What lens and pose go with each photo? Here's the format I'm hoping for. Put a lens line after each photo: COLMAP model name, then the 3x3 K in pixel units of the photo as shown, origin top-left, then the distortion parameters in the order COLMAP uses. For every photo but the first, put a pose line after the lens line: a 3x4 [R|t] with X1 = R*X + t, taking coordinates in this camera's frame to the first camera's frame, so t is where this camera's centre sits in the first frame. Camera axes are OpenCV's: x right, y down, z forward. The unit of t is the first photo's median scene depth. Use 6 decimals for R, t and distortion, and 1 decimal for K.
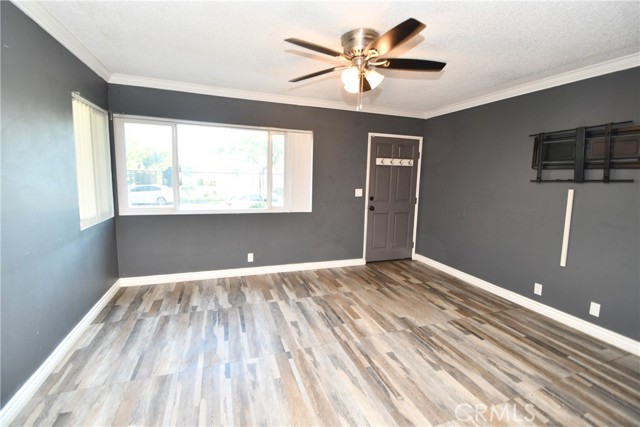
lens RADIAL K [[281.9, 0, 313.1], [0, 281.9, 208.6], [0, 0, 1]] dist [-0.000593, -0.009543]
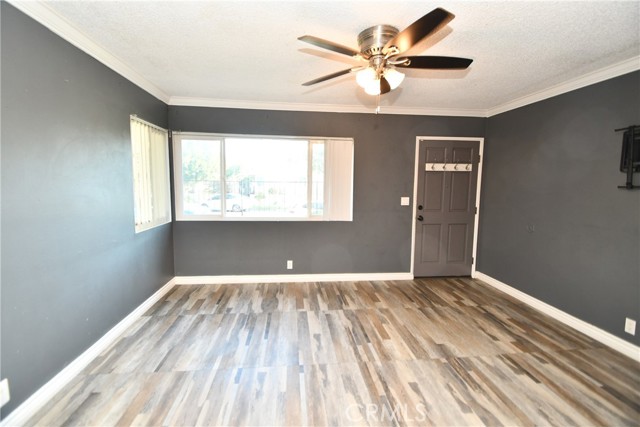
lens RADIAL K [[281.9, 0, 312.8], [0, 281.9, 207.9], [0, 0, 1]] dist [-0.000593, -0.009543]
pose [[0.970295, 0.008636, -0.241772, 0.143994], [-0.016071, 0.999456, -0.028798, -0.003995], [0.241392, 0.031828, 0.969906, 0.043485]]
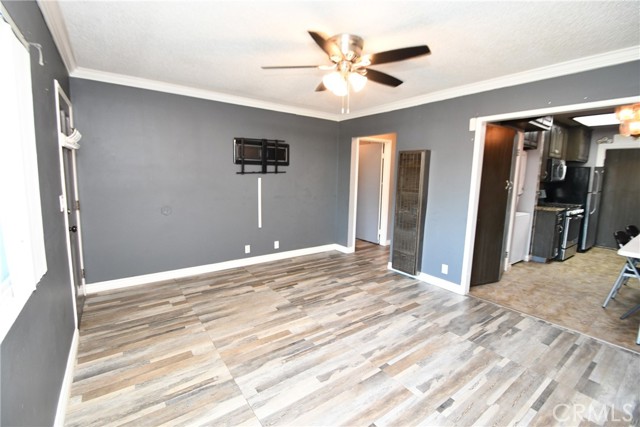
lens RADIAL K [[281.9, 0, 314.7], [0, 281.9, 211.5], [0, 0, 1]] dist [-0.000593, -0.009543]
pose [[-0.293188, -0.159703, 0.942622, -0.663160], [0.081131, 0.978237, 0.190972, -0.155995], [-0.952606, 0.132467, -0.273851, 1.126935]]
